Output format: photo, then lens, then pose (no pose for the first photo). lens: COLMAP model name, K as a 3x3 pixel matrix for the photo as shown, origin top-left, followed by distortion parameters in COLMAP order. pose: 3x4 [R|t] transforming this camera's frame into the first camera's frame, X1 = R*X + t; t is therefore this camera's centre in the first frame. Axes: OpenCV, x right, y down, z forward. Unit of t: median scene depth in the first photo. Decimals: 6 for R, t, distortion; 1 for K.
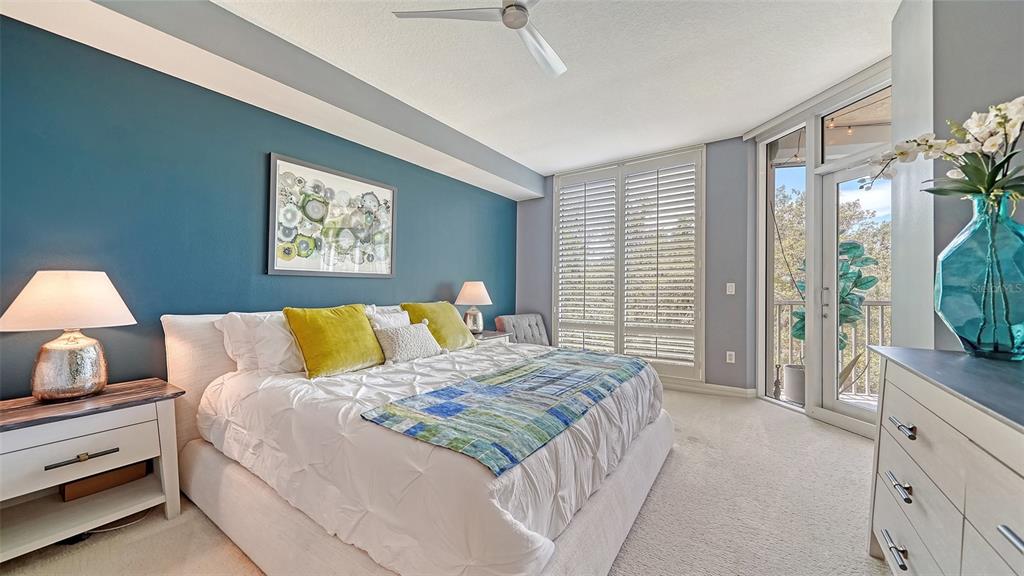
lens RADIAL K [[374.1, 0, 512.0], [0, 374.1, 288.0], [0, 0, 1]] dist [-0.000072, -0.000006]
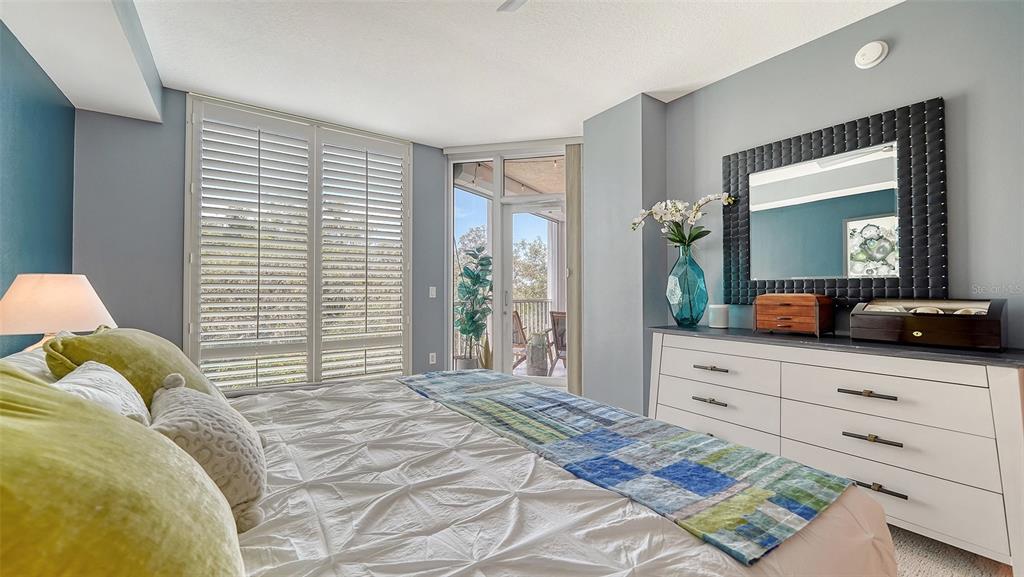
lens RADIAL K [[395.3, 0, 514.4], [0, 395.3, 292.9], [0, 0, 1]] dist [0.007273, -0.000438]
pose [[0.340012, -0.003323, 0.940415, -0.799927], [-0.001999, 0.999989, 0.004256, -0.002496], [-0.940419, -0.003327, 0.340001, 0.906391]]
